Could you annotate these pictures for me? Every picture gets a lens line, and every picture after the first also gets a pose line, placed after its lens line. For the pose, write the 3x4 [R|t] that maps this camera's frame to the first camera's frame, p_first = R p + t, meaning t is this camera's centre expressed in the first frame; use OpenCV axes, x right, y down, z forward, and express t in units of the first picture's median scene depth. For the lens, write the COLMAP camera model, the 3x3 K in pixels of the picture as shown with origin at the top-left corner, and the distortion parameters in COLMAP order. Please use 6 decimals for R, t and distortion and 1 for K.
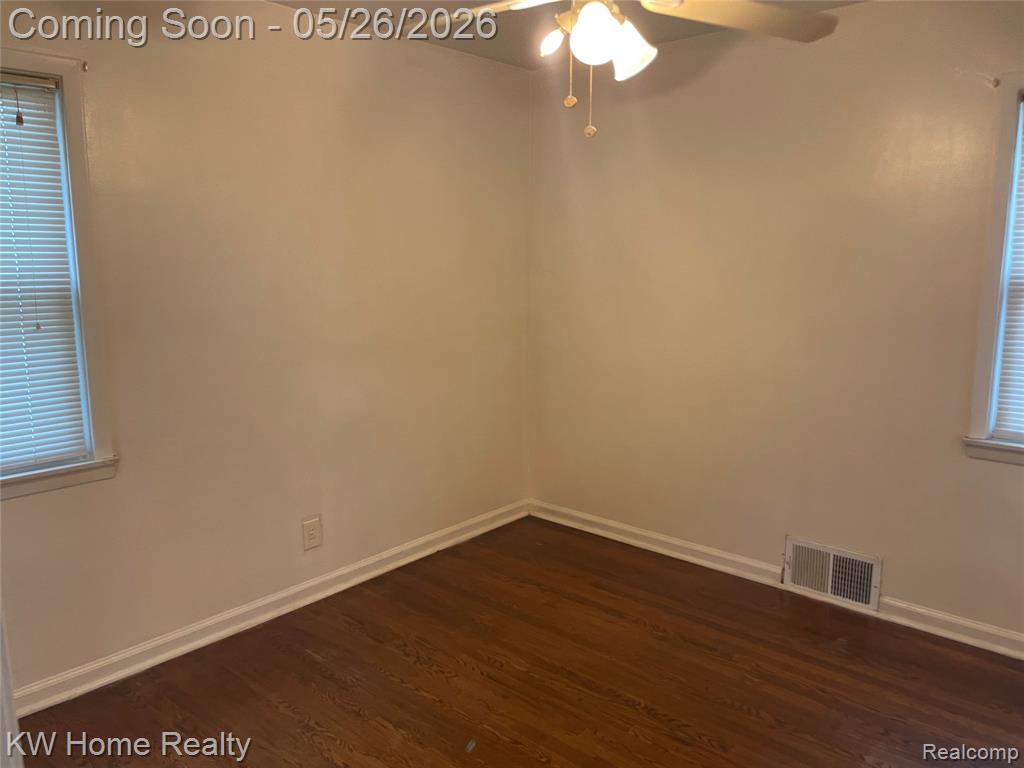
lens RADIAL K [[772.2, 0, 514.1], [0, 772.2, 383.7], [0, 0, 1]] dist [0.056490, -0.083827]
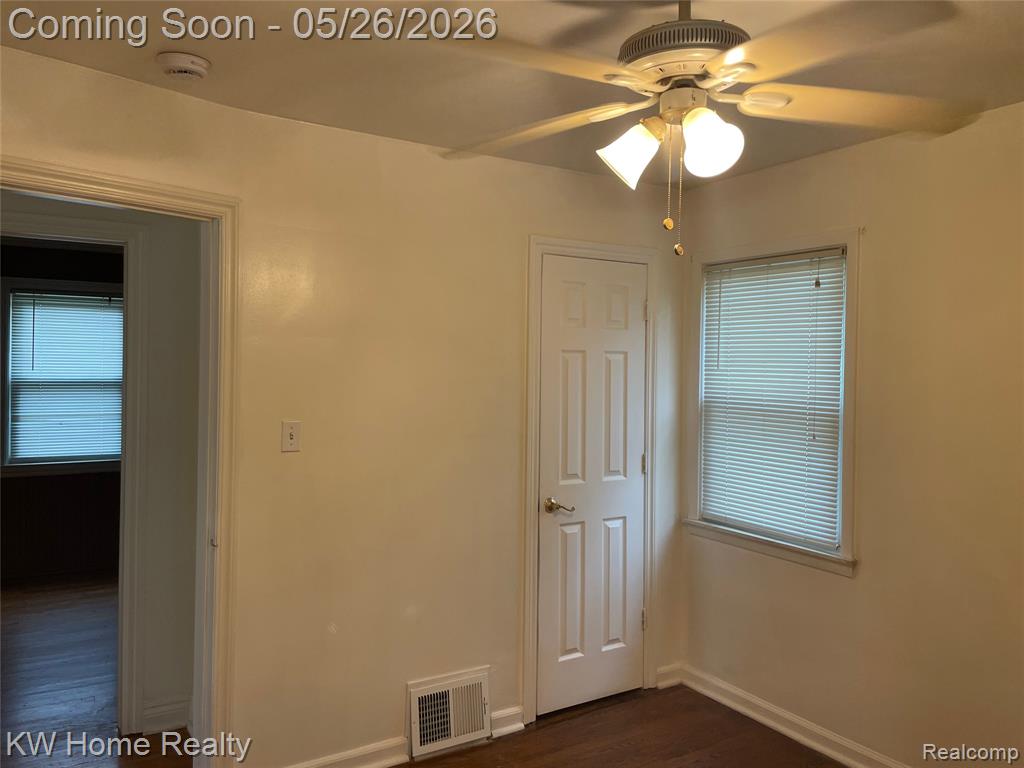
lens RADIAL K [[772.2, 0, 513.0], [0, 772.2, 382.7], [0, 0, 1]] dist [0.056490, -0.083827]
pose [[-0.264810, 0.018360, -0.964126, 0.787923], [-0.180549, 0.981194, 0.068275, -0.162975], [0.947247, 0.192152, -0.256515, 0.855622]]
